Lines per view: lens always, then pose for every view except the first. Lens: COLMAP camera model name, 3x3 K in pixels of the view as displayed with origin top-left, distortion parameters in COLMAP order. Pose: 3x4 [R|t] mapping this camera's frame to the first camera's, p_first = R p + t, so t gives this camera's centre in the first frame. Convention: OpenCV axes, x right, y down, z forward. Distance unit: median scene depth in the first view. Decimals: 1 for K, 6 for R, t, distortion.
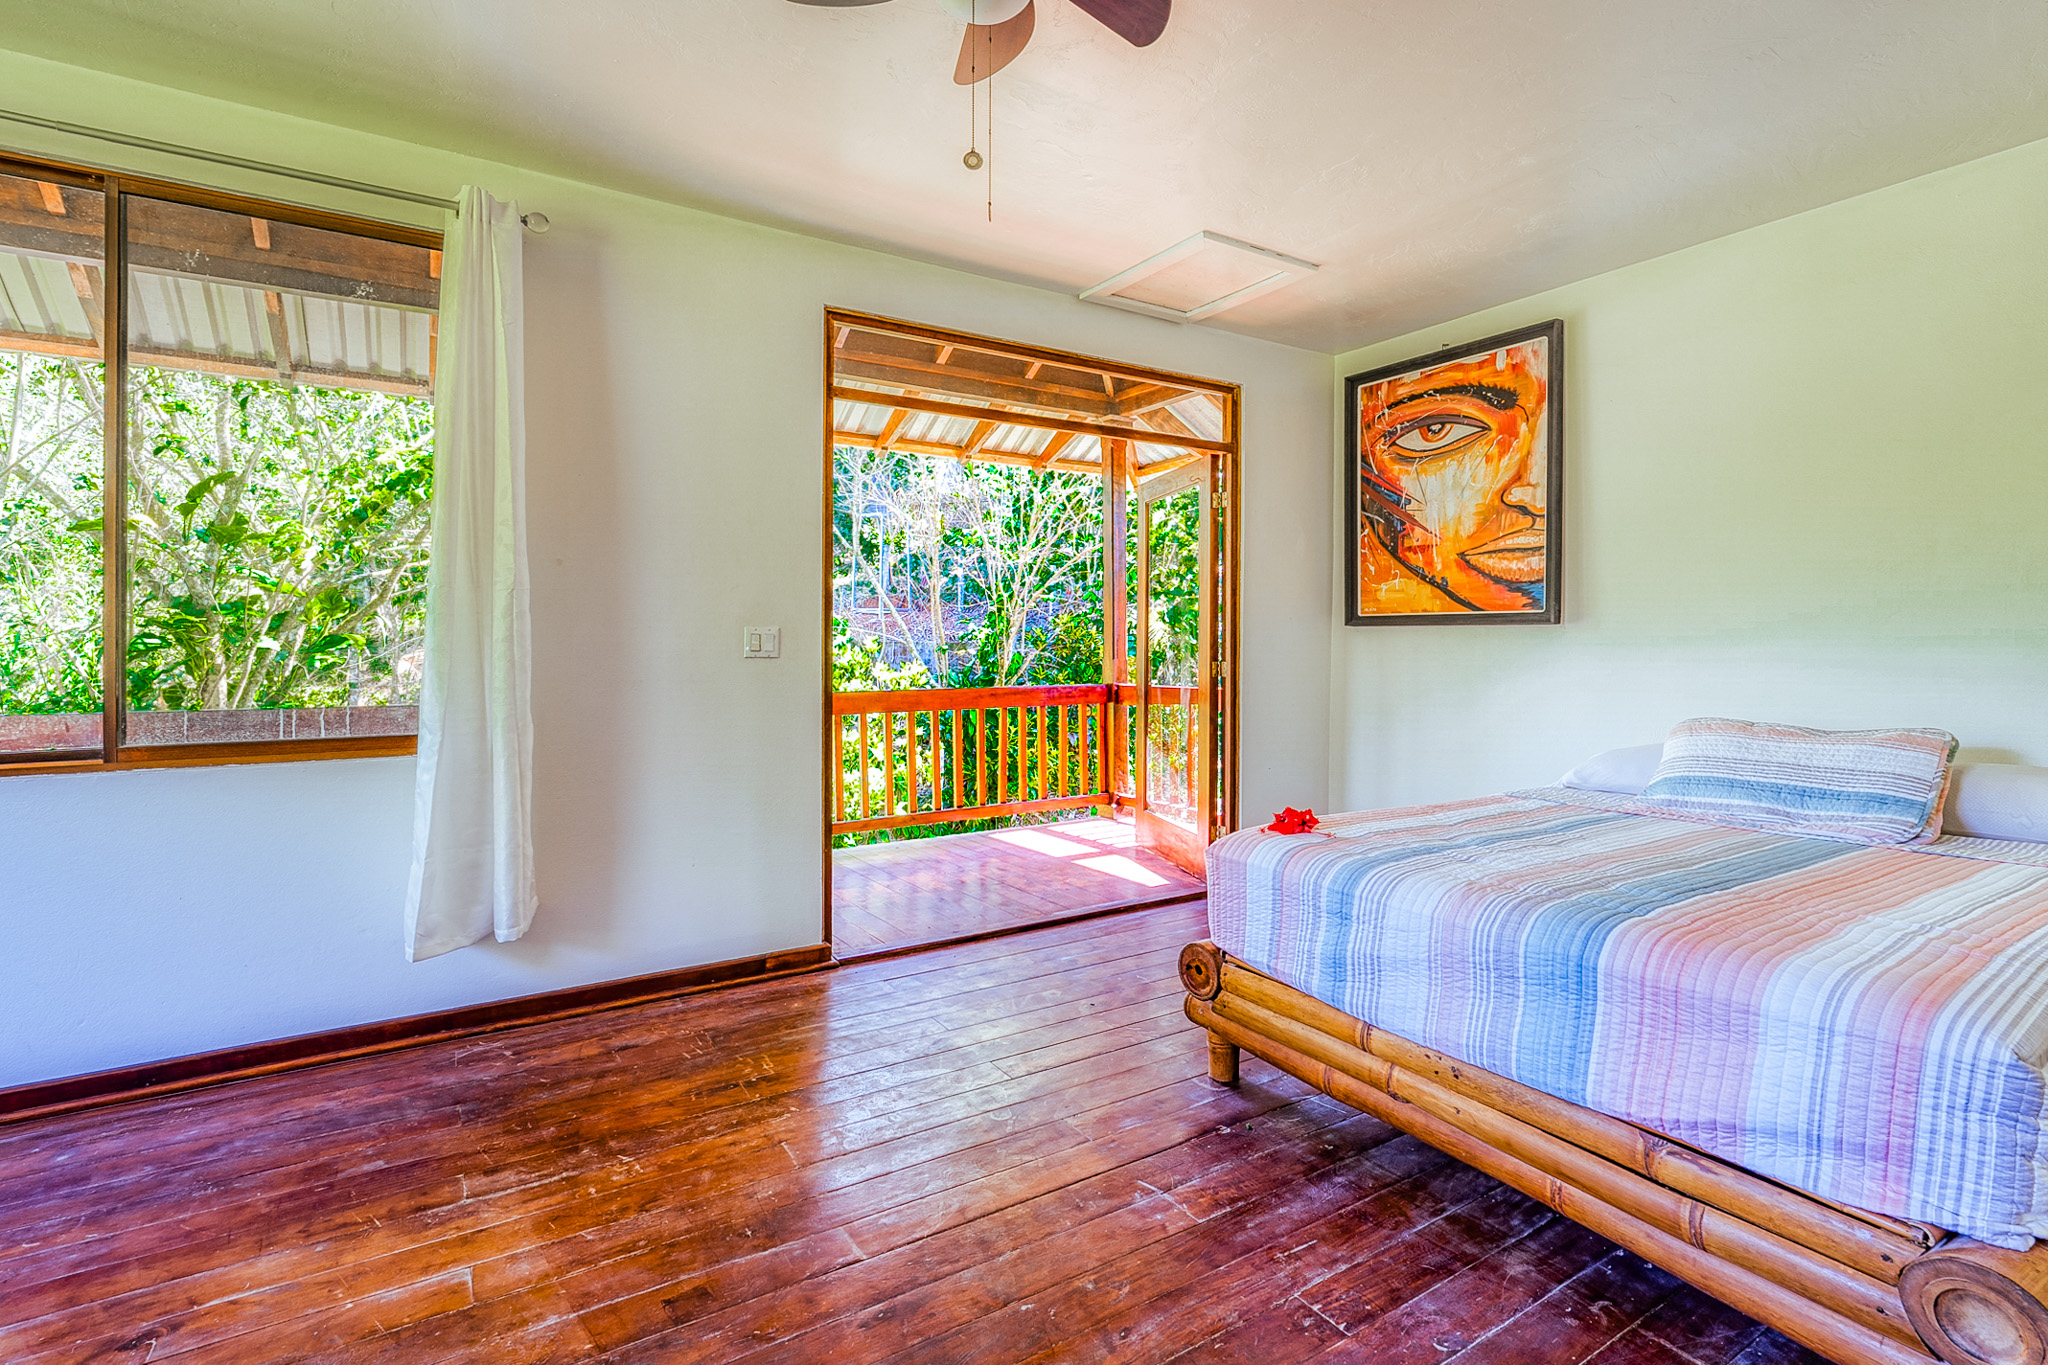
lens RADIAL K [[938.4, 0, 989.2], [0, 938.4, 639.7], [0, 0, 1]] dist [-0.001410, 0.000299]
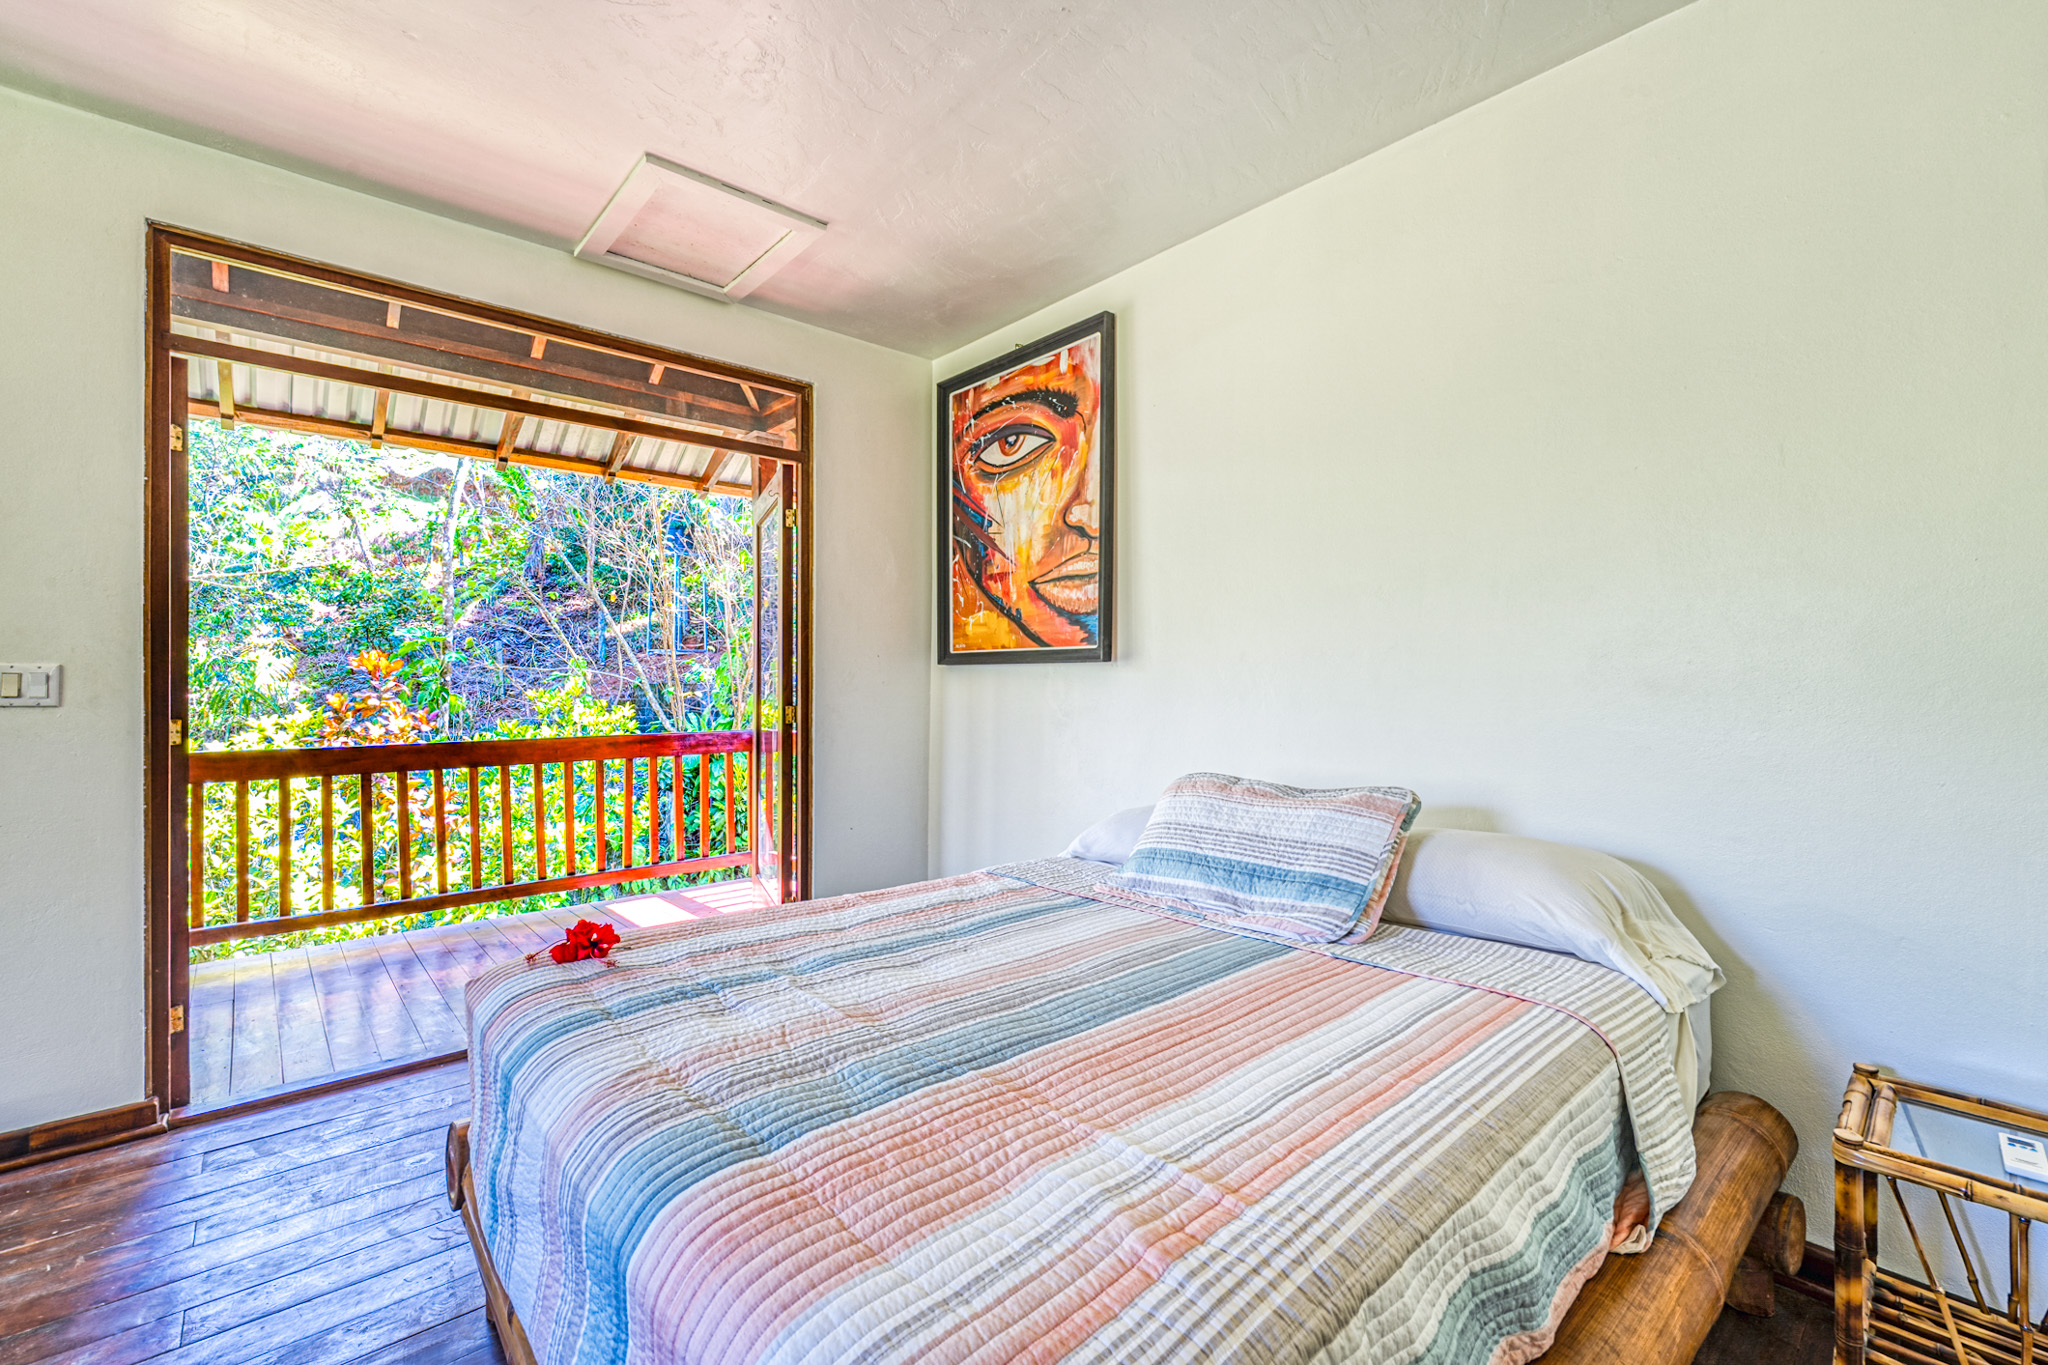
lens RADIAL K [[864.0, 0, 1032.4], [0, 864.0, 681.4], [0, 0, 1]] dist [0.000353, 0.000346]
pose [[0.982018, -0.001733, 0.188781, 0.348797], [0.001647, 0.999998, 0.000613, 0.000953], [-0.188782, -0.000291, 0.982019, 0.203391]]
